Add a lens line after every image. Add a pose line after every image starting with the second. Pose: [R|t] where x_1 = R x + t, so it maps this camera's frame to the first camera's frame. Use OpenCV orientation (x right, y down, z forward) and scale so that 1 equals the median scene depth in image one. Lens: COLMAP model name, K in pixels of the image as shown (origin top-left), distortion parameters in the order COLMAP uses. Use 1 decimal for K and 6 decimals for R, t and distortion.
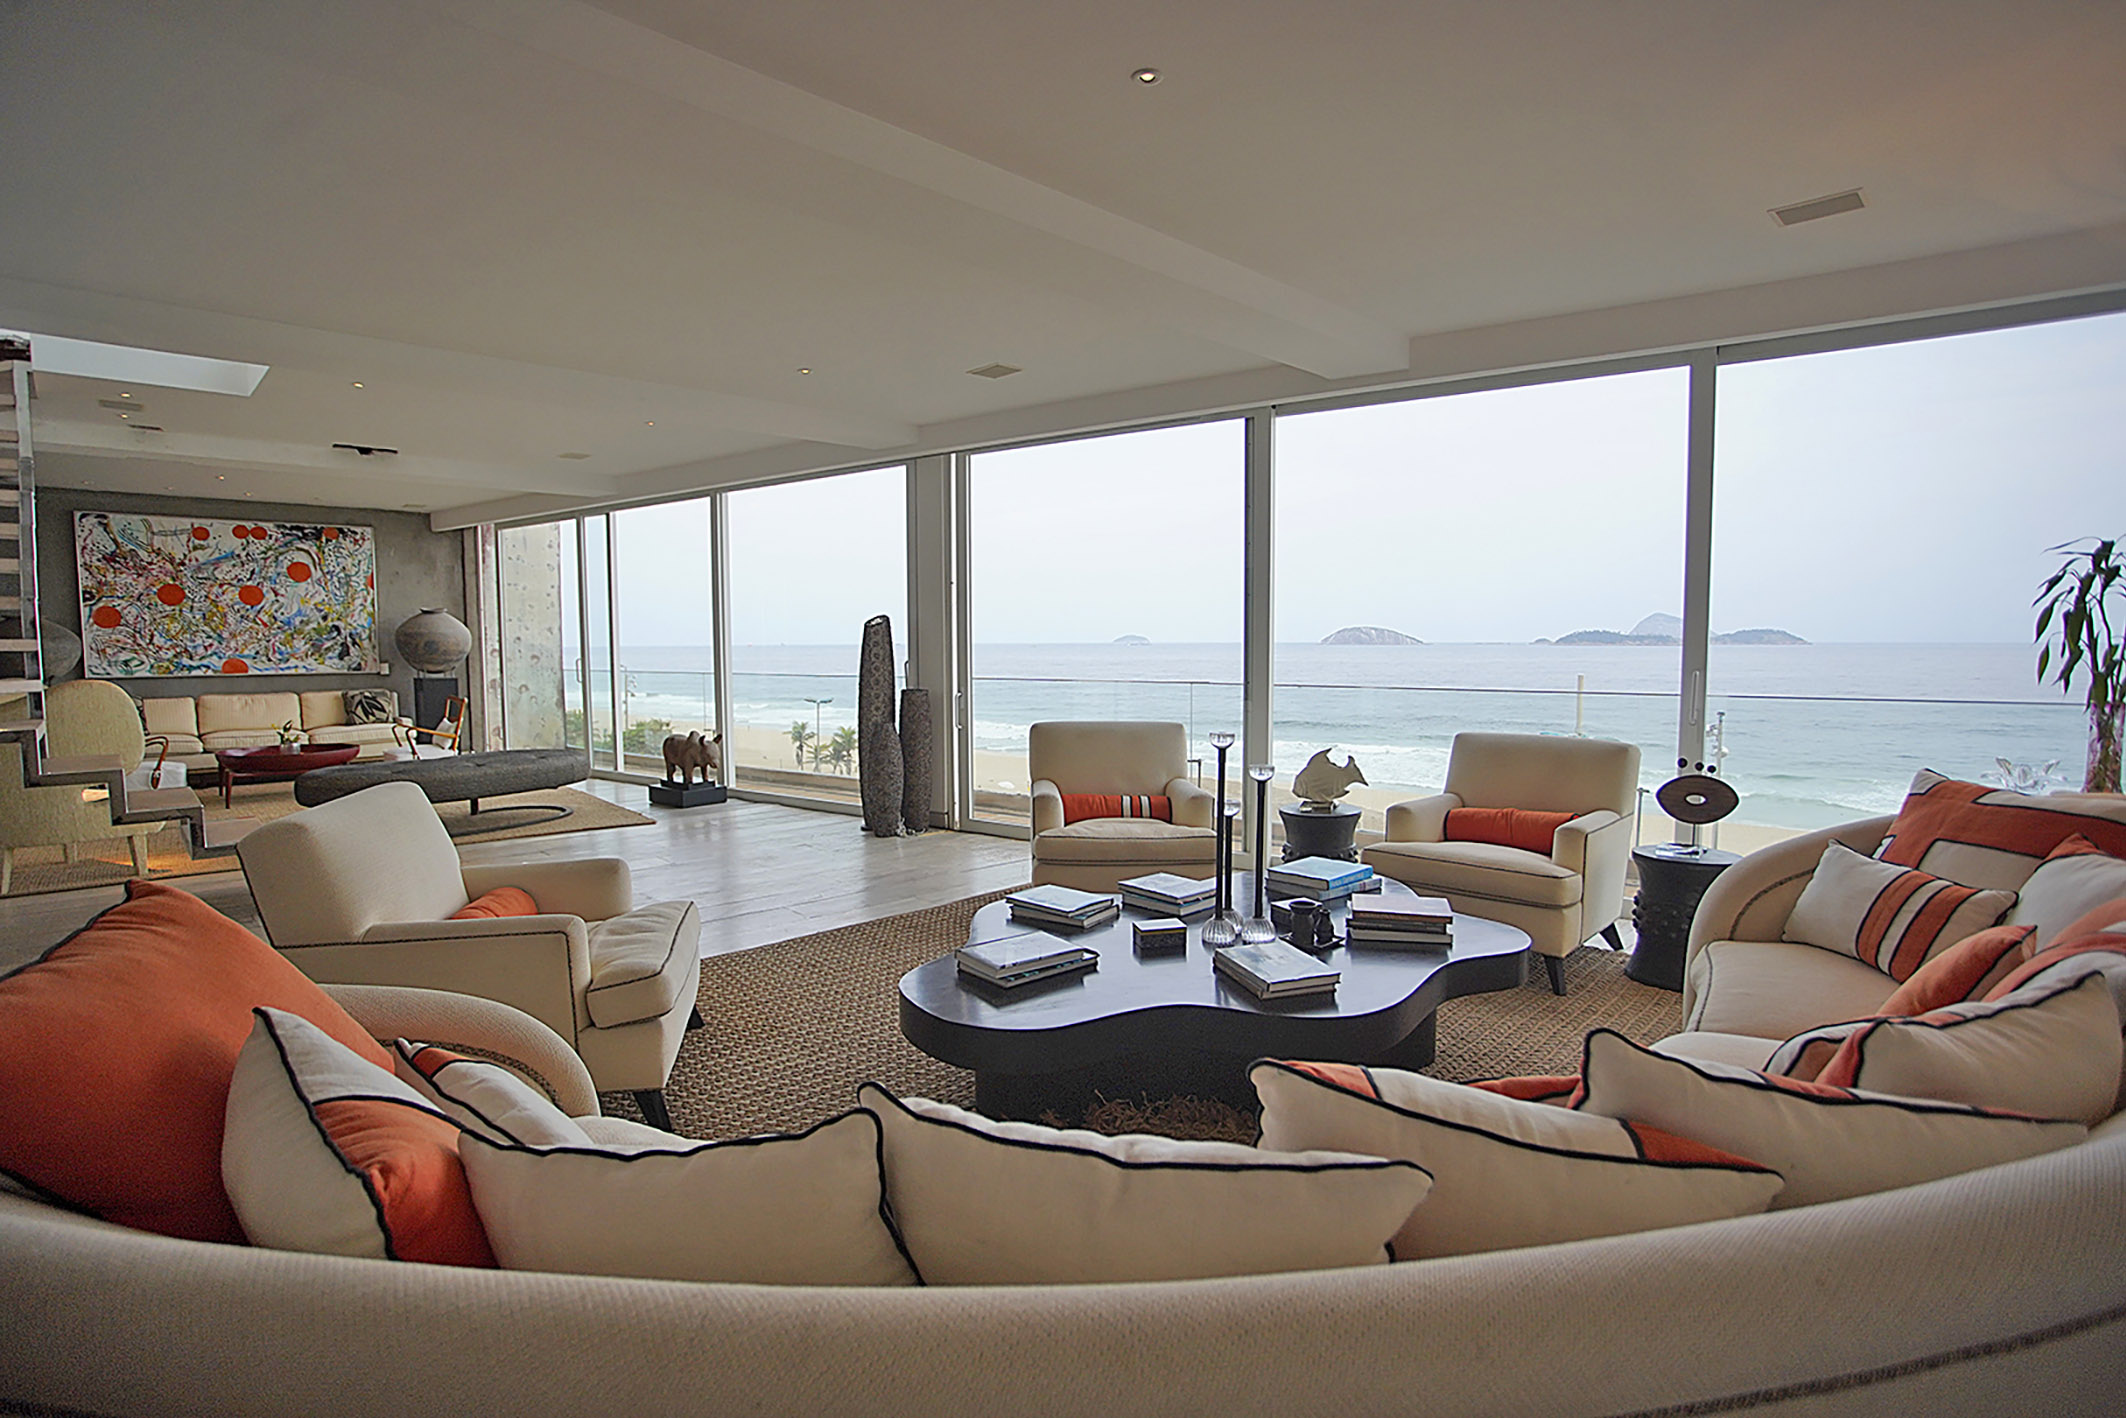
lens RADIAL K [[1040.1, 0, 1082.5], [0, 1040.1, 719.4], [0, 0, 1]] dist [-0.059276, 0.017561]
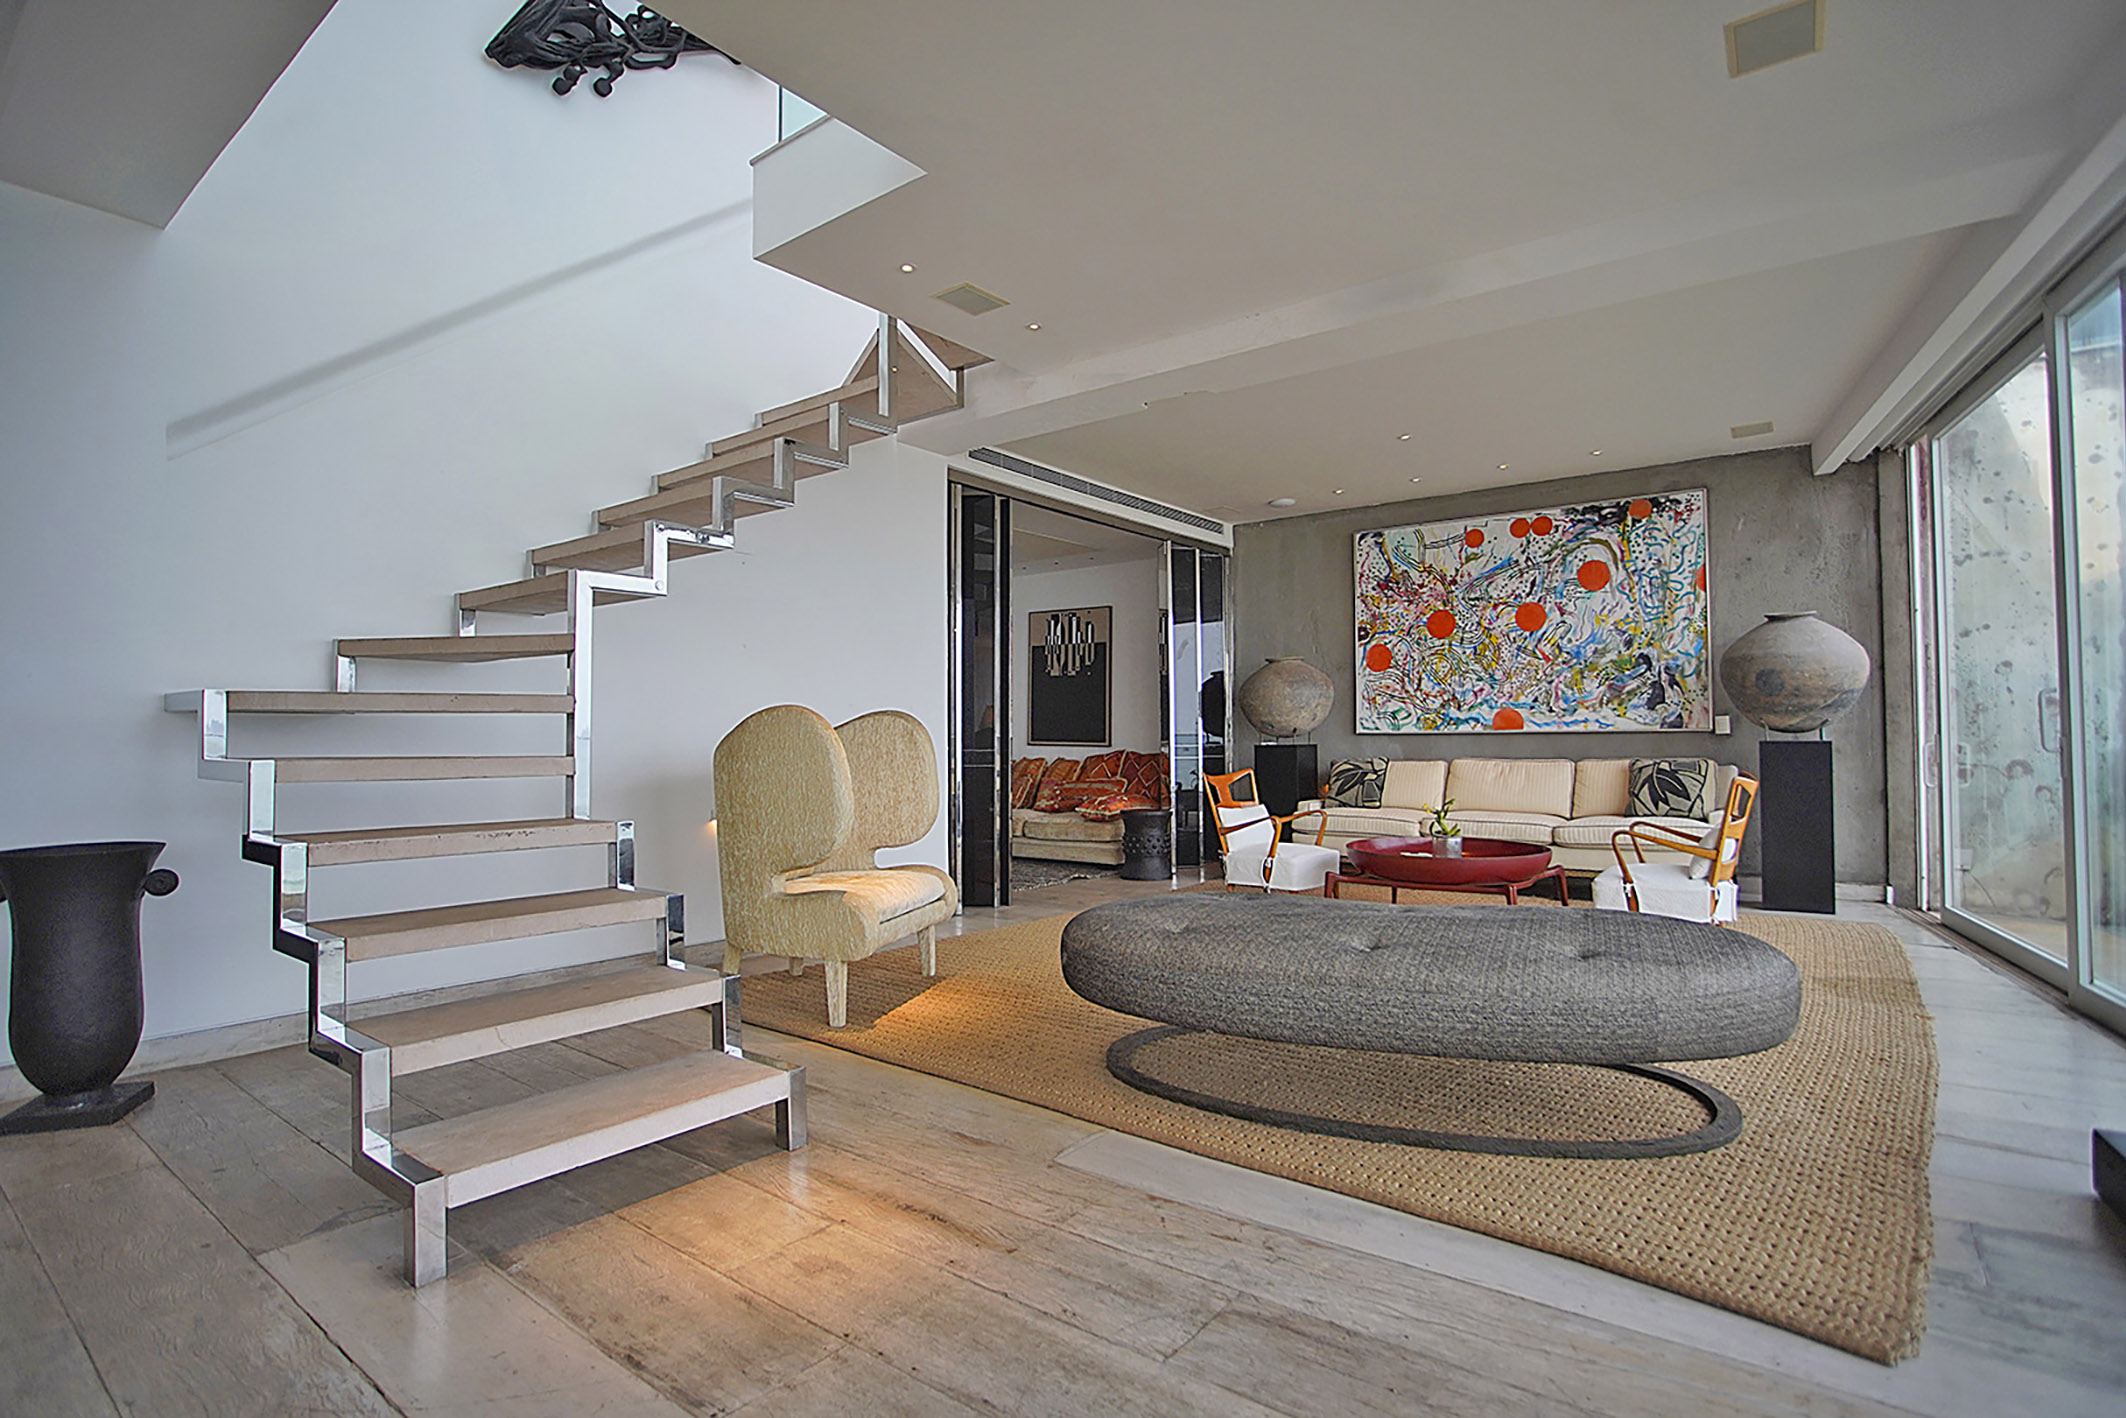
lens RADIAL K [[1040.1, 0, 1061.9], [0, 1040.1, 692.6], [0, 0, 1]] dist [-0.059276, 0.017561]
pose [[0.126872, -0.040553, -0.991090, -0.172099], [-0.069918, 0.996313, -0.049717, -0.014190], [0.989452, 0.075603, 0.123569, 0.601416]]
